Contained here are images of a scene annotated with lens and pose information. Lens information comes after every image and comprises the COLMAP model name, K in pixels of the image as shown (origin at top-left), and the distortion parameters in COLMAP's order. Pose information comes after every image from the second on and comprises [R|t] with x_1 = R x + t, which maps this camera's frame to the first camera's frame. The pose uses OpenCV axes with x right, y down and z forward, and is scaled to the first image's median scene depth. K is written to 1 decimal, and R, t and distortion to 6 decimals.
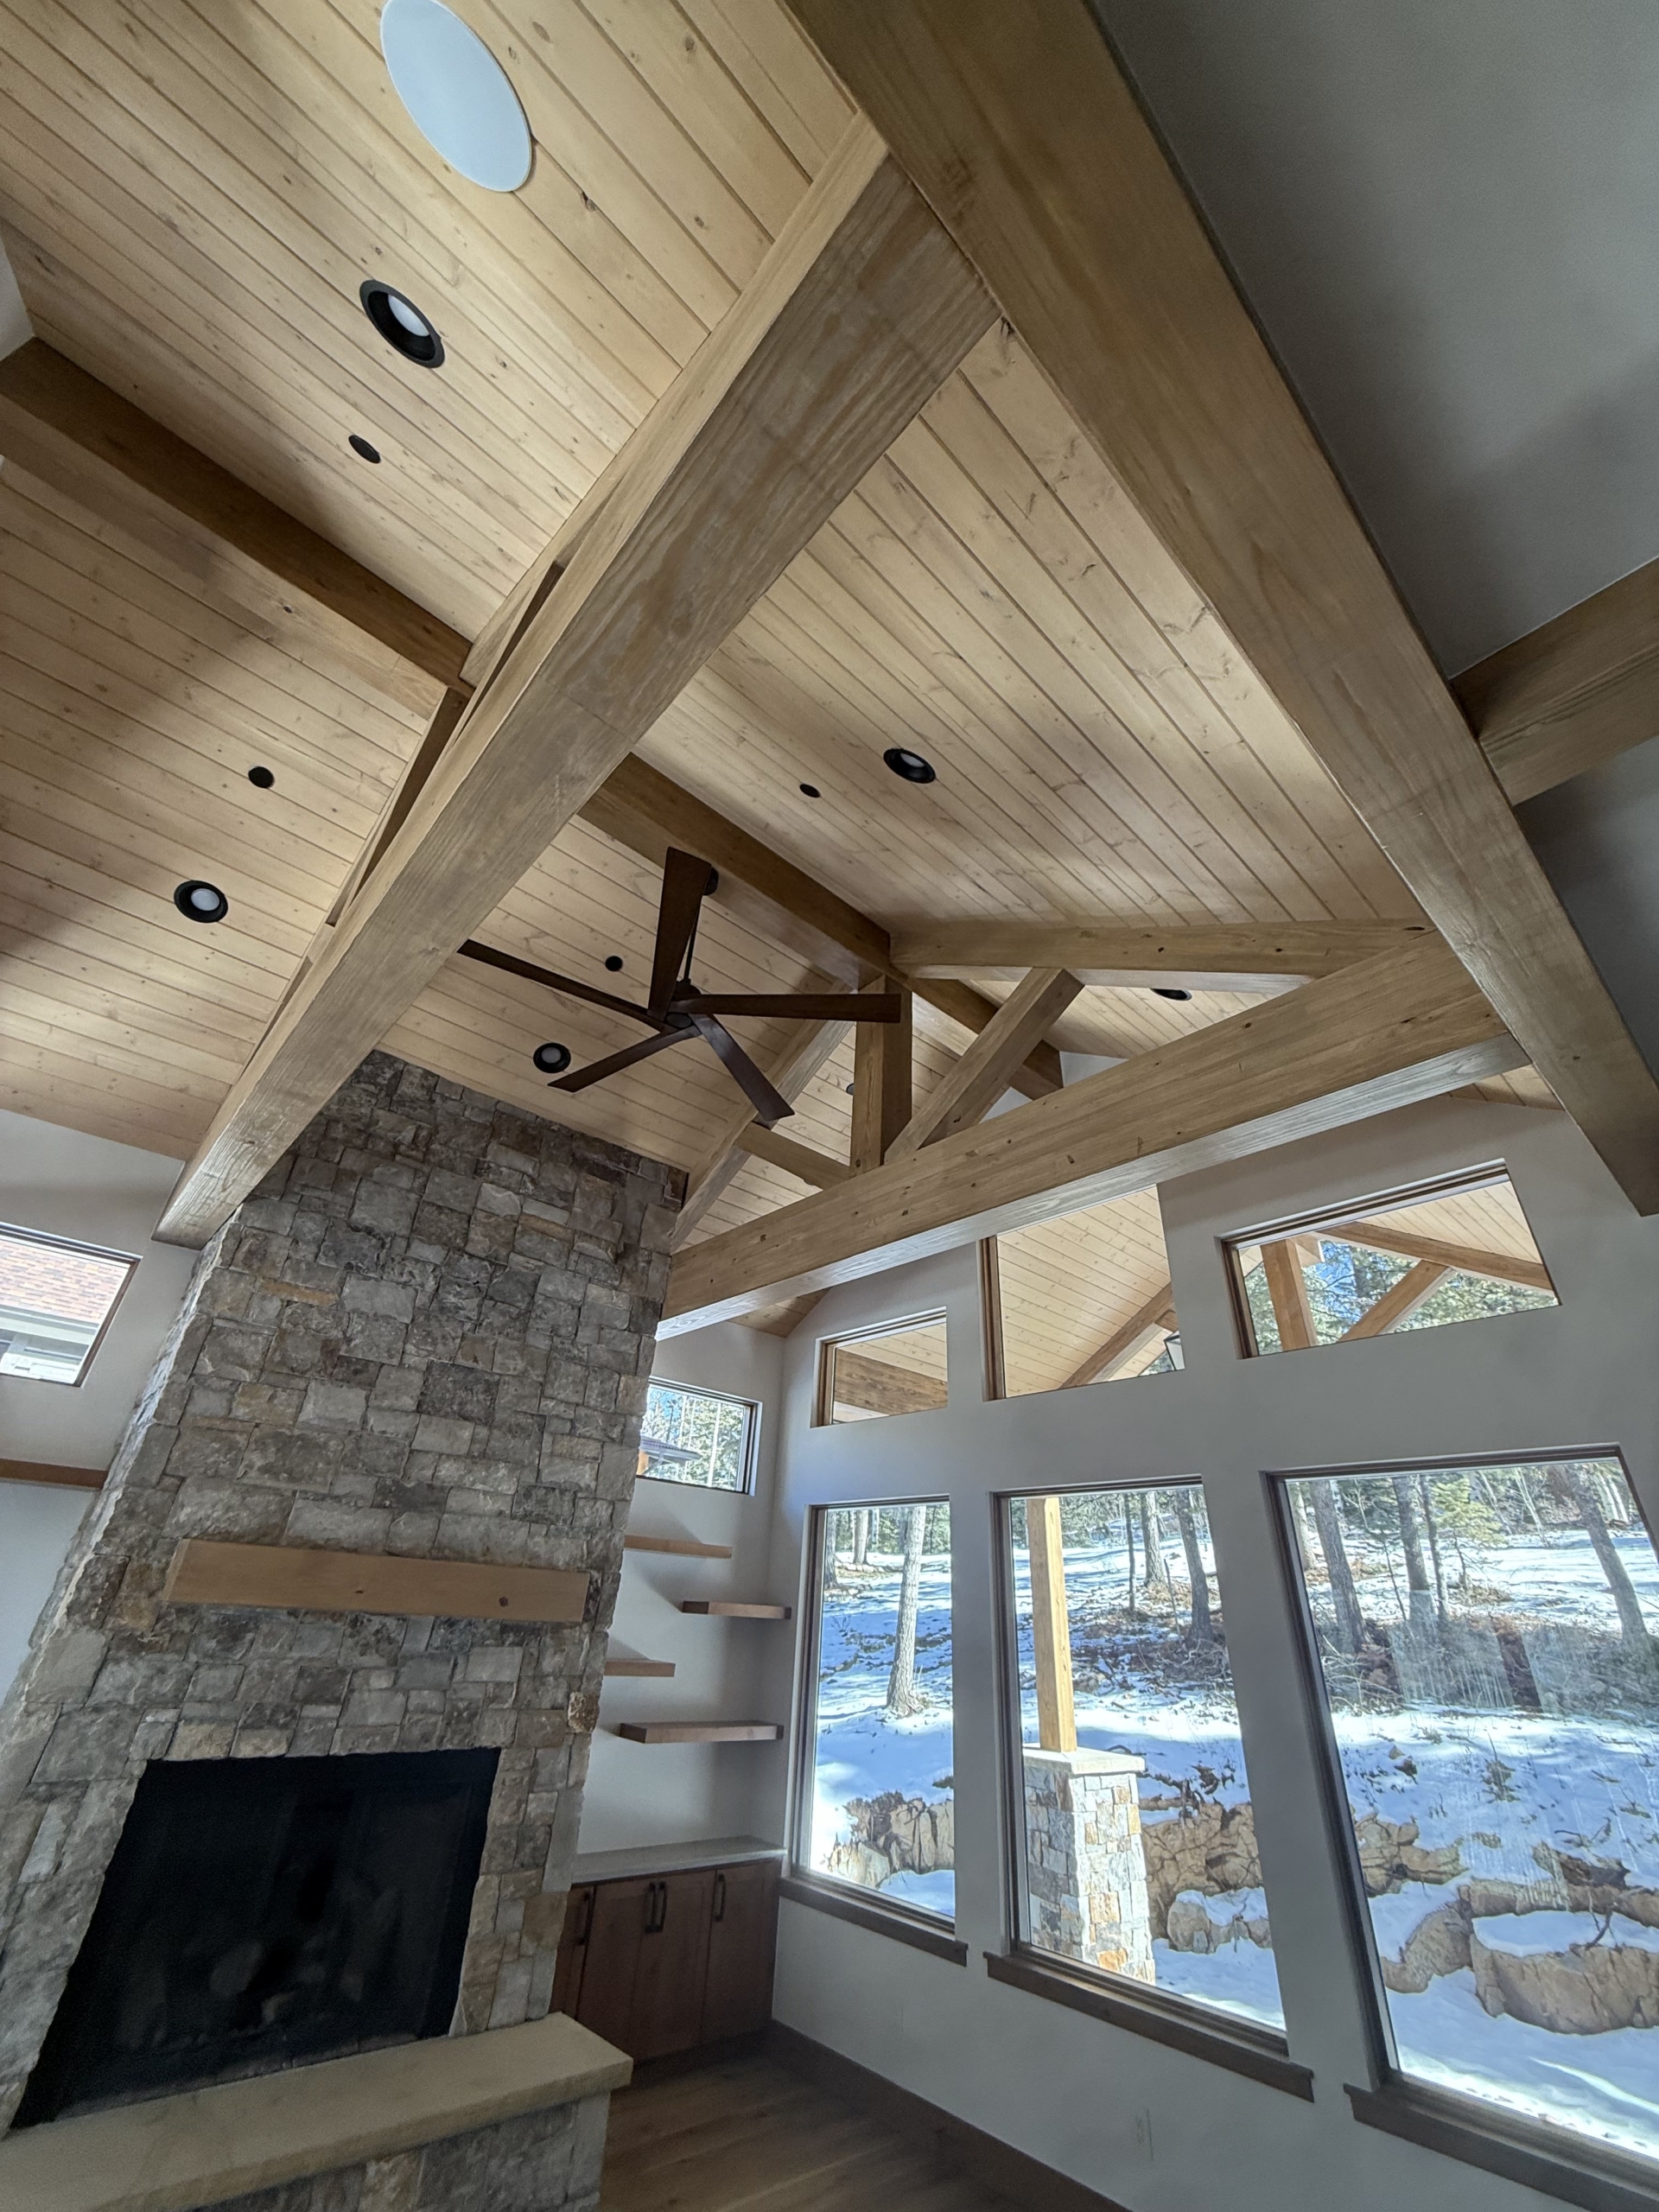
lens RADIAL K [[879.0, 0, 830.8], [0, 879.0, 1100.3], [0, 0, 1]] dist [-0.001606, 0.001017]
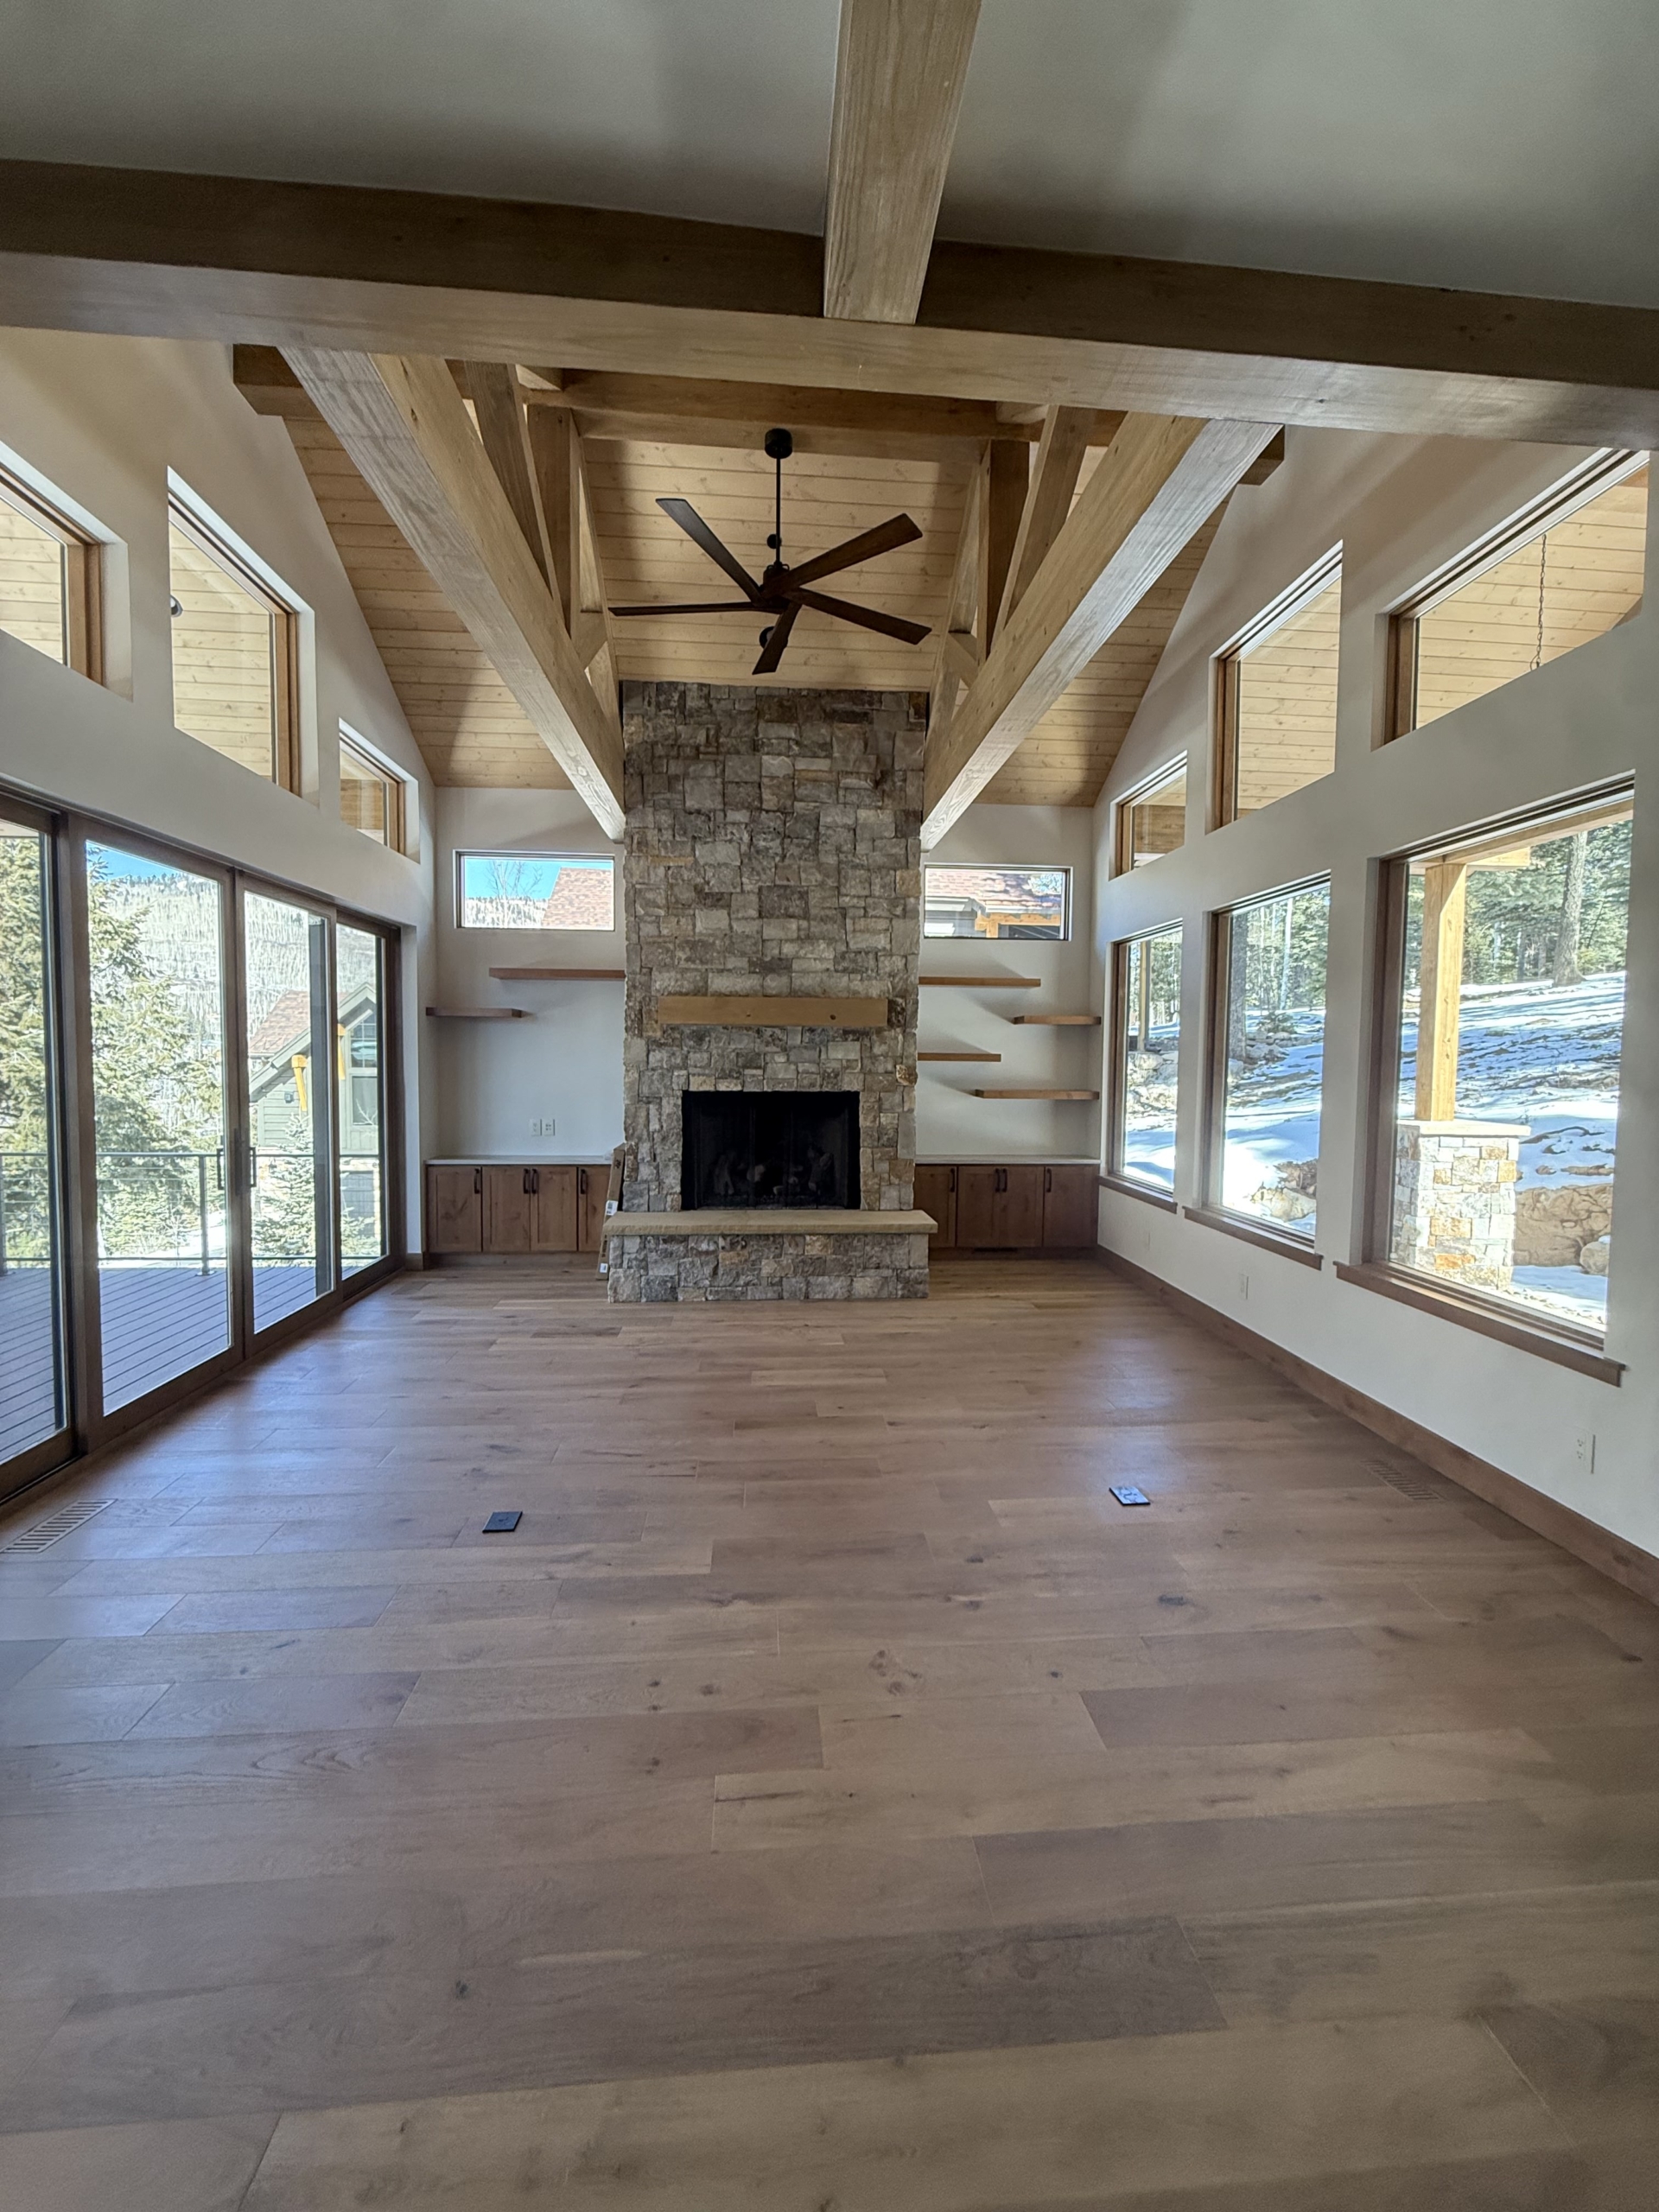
lens RADIAL K [[879.0, 0, 834.9], [0, 879.0, 1103.6], [0, 0, 1]] dist [-0.001606, 0.001017]
pose [[0.791802, -0.011062, -0.610677, 0.578562], [0.338920, 0.839738, 0.424232, 0.006551], [0.508116, -0.542878, 0.668656, -0.173764]]
